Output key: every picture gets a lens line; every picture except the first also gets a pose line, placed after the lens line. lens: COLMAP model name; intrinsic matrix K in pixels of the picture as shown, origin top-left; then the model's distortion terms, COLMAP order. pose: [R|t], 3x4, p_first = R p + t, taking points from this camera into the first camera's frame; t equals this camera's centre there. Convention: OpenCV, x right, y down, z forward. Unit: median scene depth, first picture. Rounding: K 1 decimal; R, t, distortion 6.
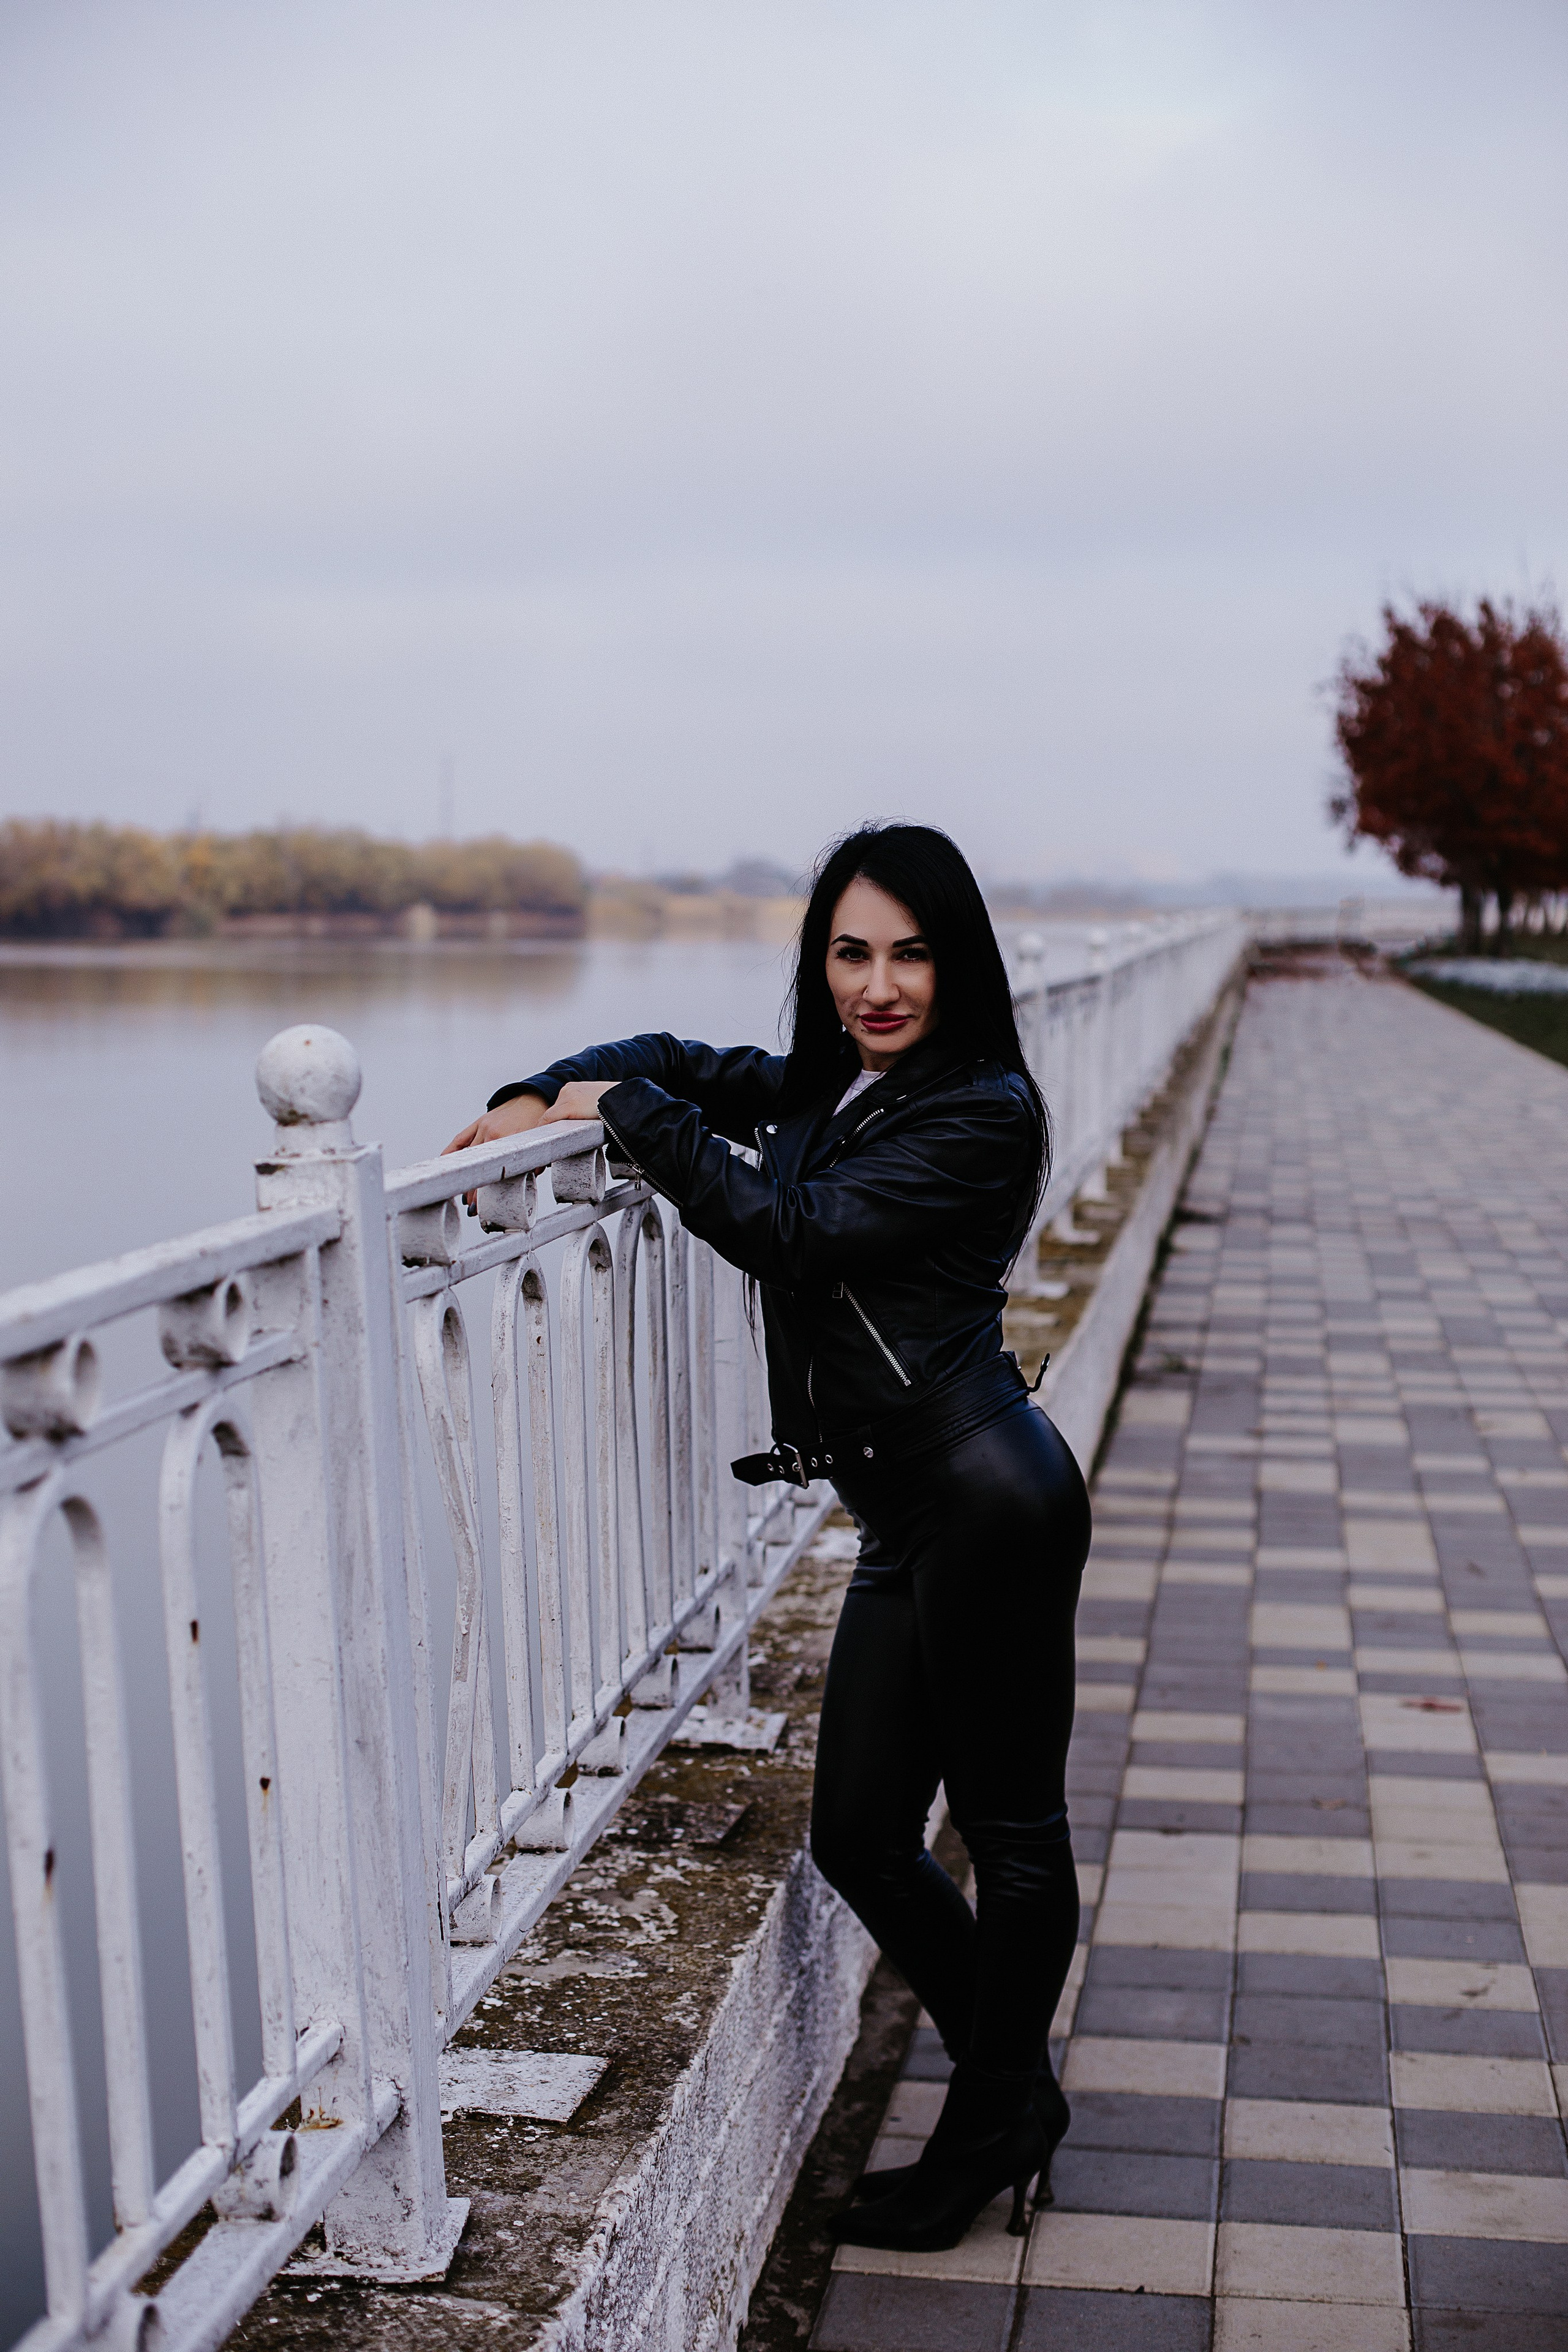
lens RADIAL K [[3512.4, 0, 784.0], [0, 3512.4, 1176.0], [0, 0, 1]] dist [-0.120183, 0.041268]
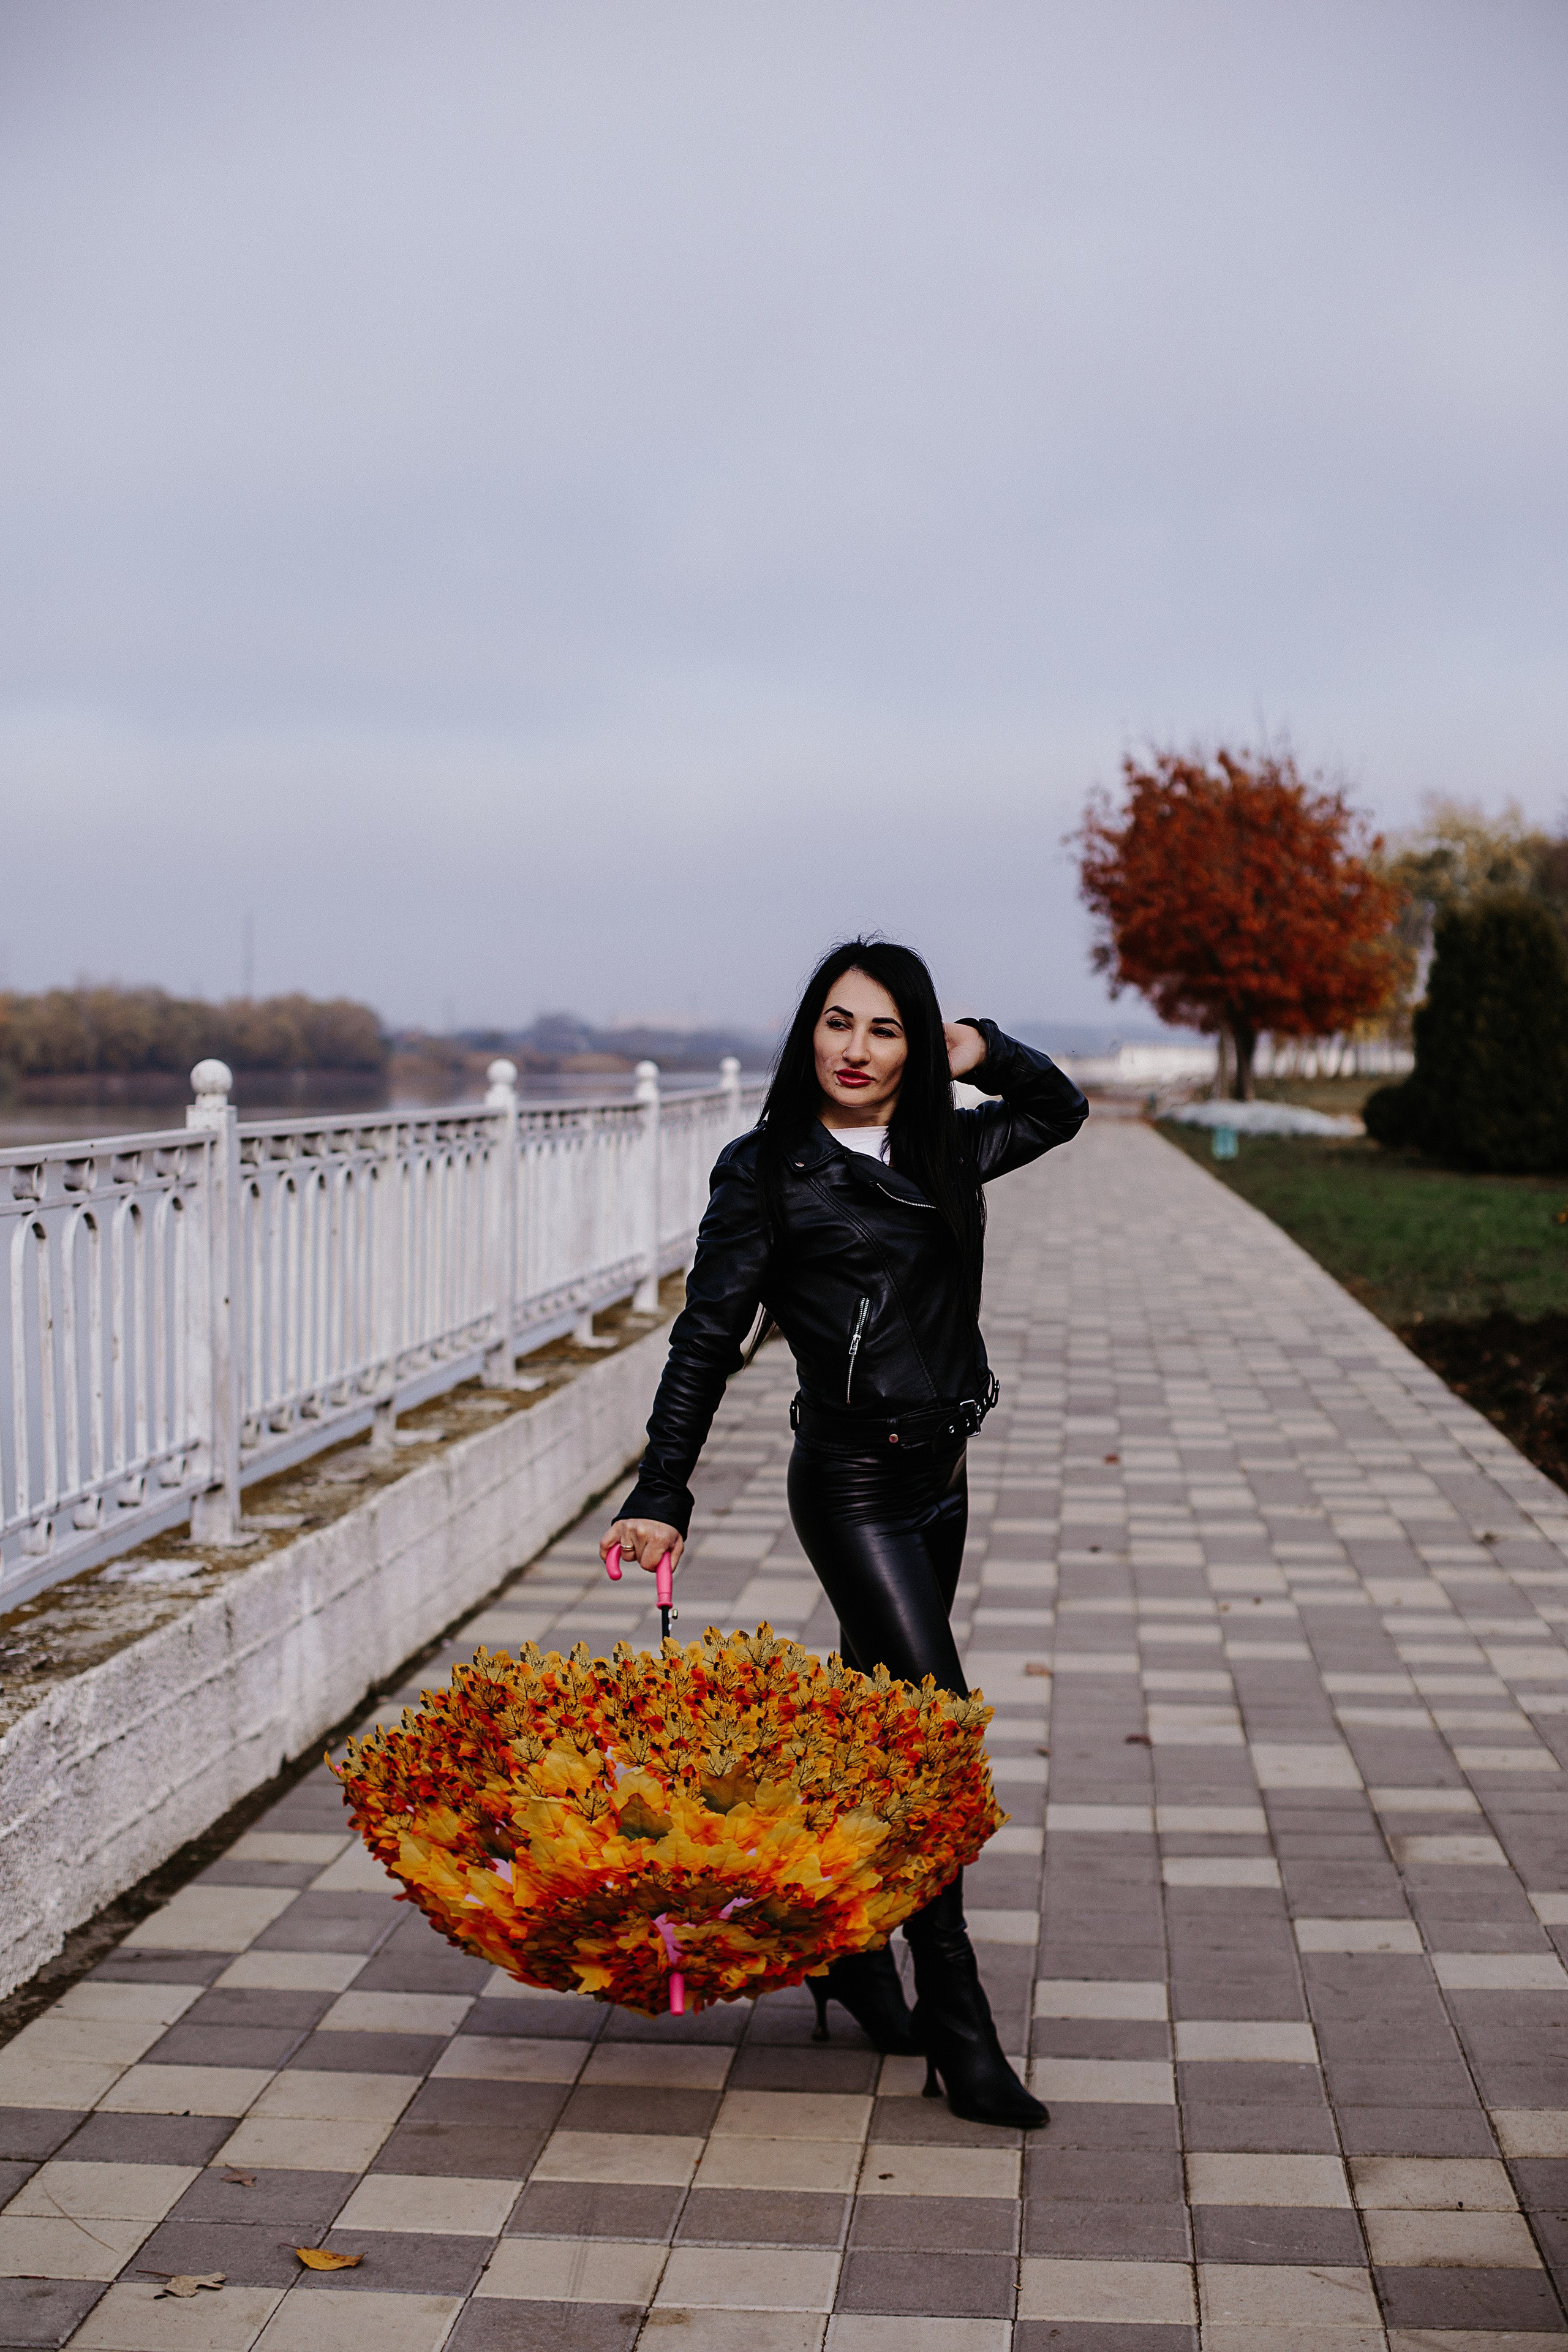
lens RADIAL K [[3512.4, 0, 784.0], [0, 3512.4, 1176.0], [0, 0, 1]] dist [-0.120183, 0.041268]
pose [[0.998405, -0.011152, 0.055338, 0.218761], [0.013562, 0.998967, -0.043369, 0.037229], [-0.054798, 0.044050, 0.997525, -0.232169]]
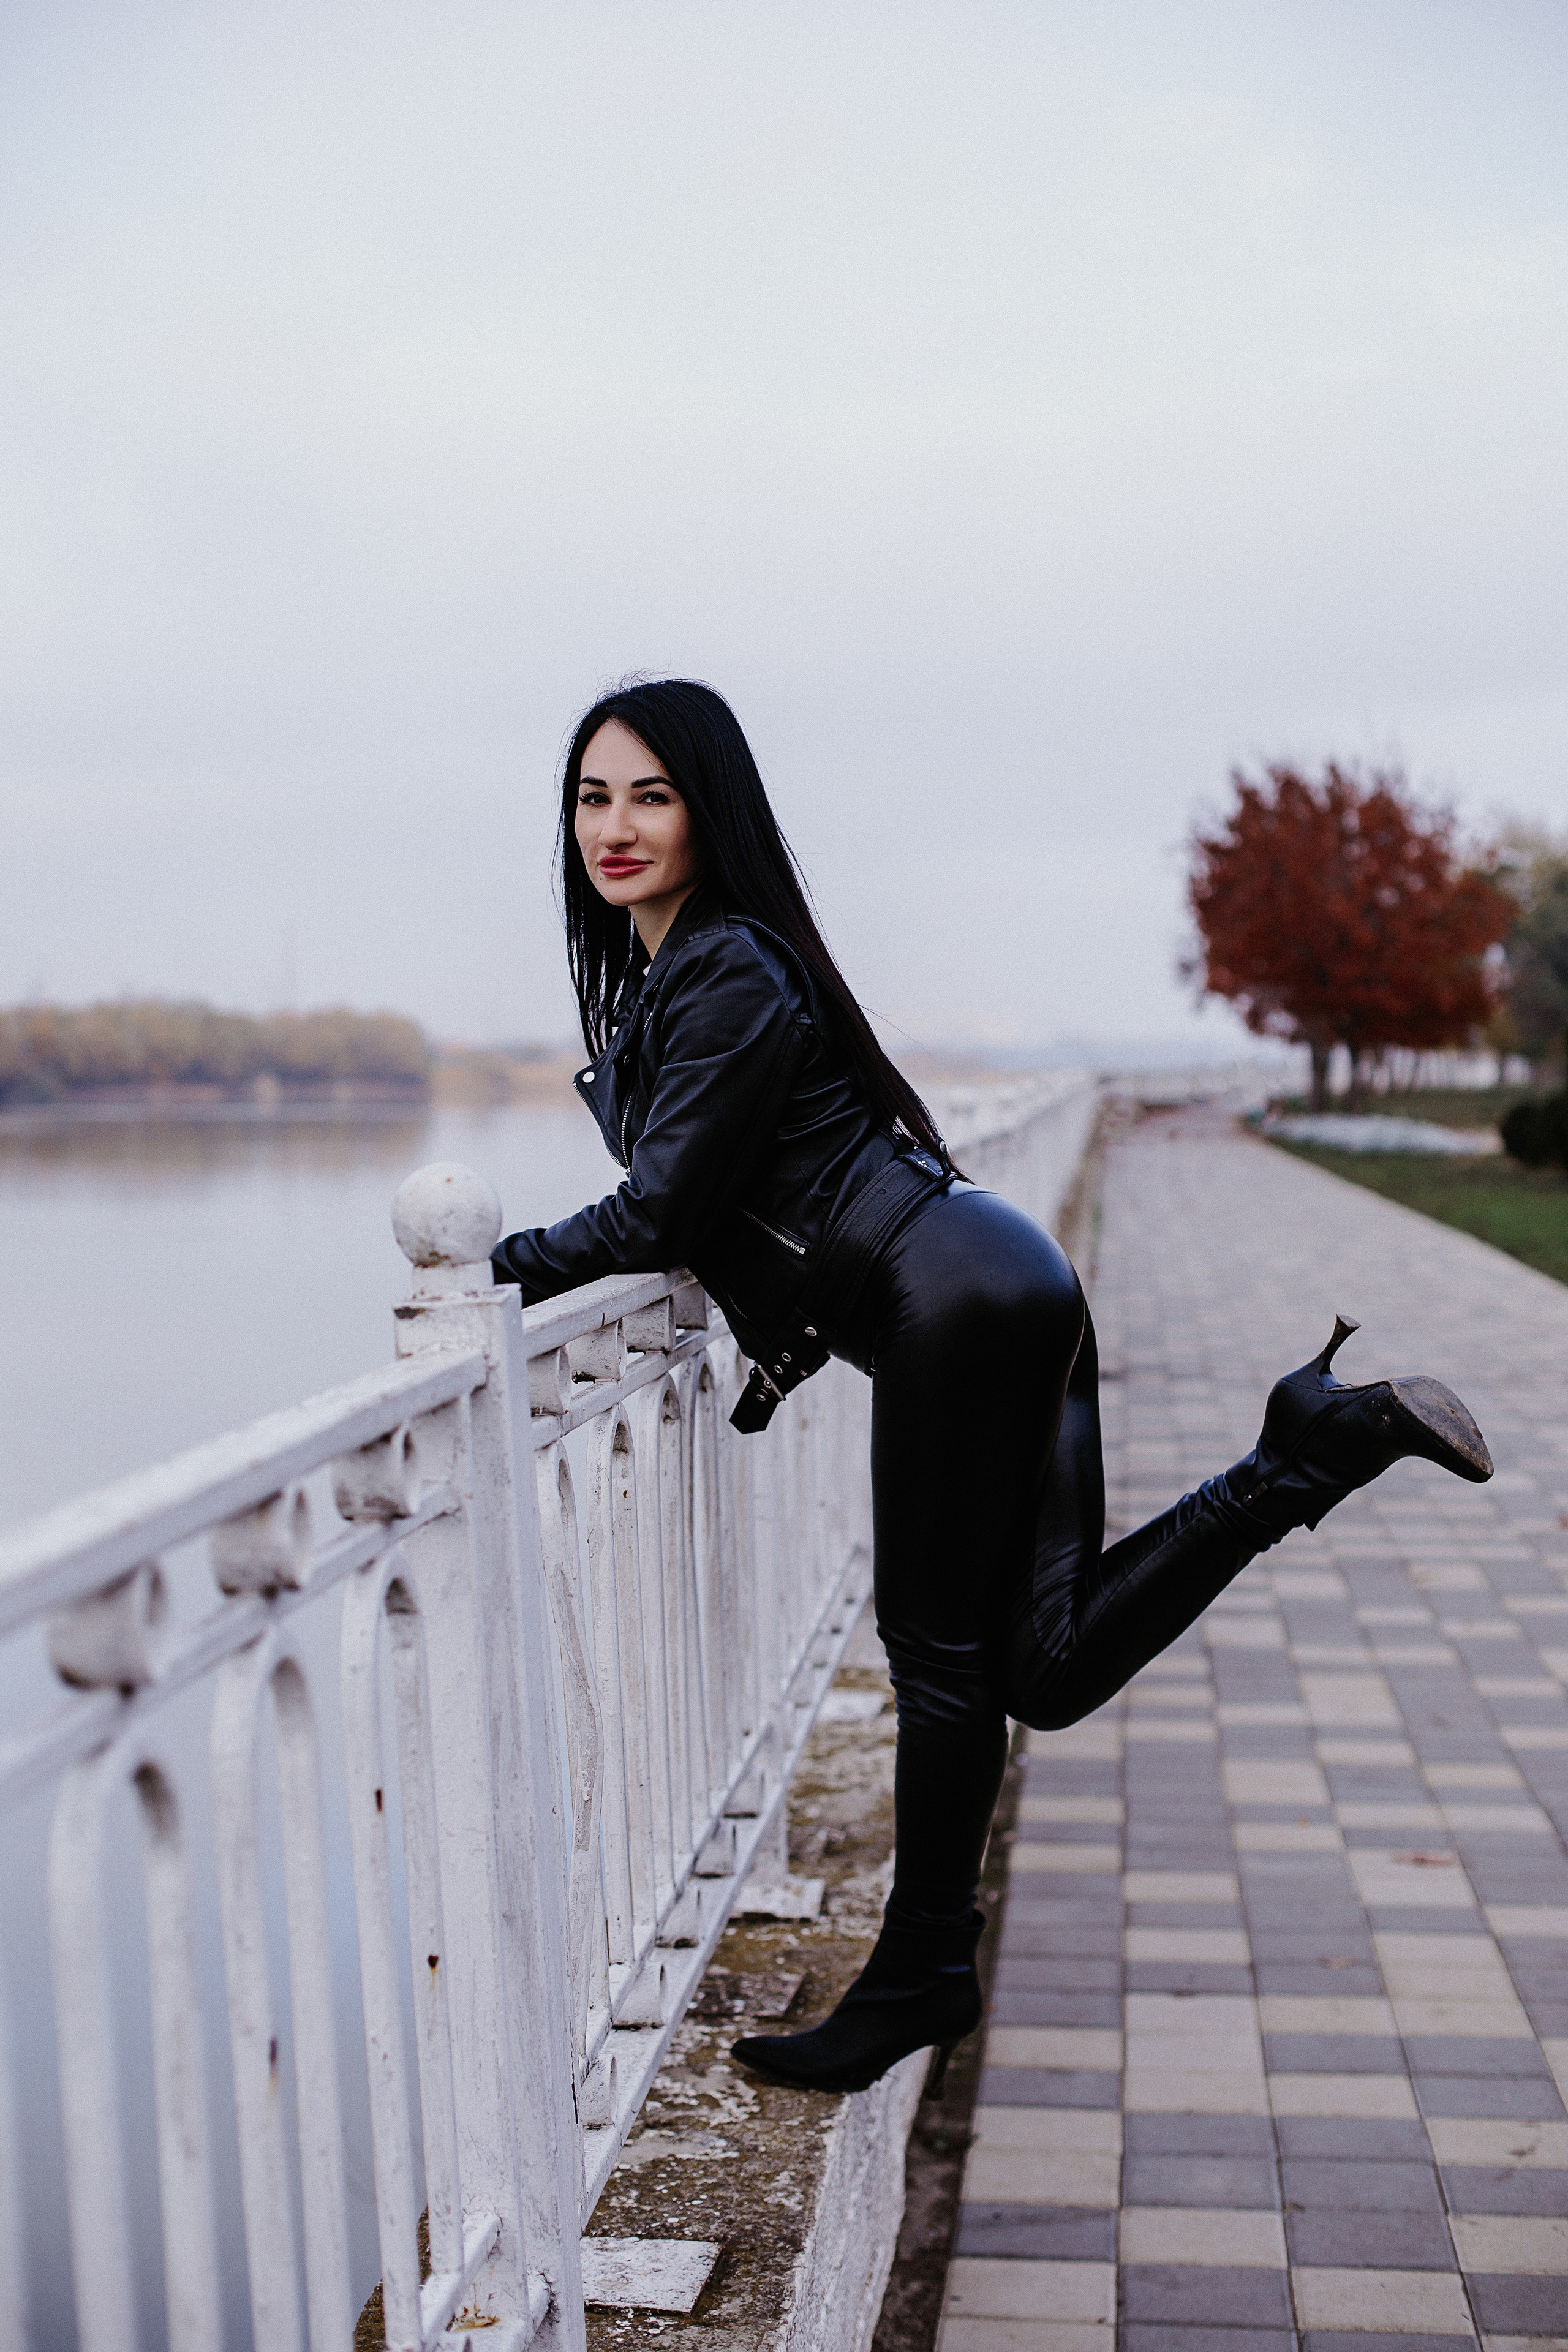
lens RADIAL K [[3512.4, 0, 784.0], [0, 3512.4, 1176.0], [0, 0, 1]] dist [-0.120183, 0.041268]
pose [[0.998978, -0.010488, 0.043958, -0.052488], [0.012555, 0.998815, -0.047011, 0.004165], [-0.043413, 0.047515, 0.997927, 0.025185]]
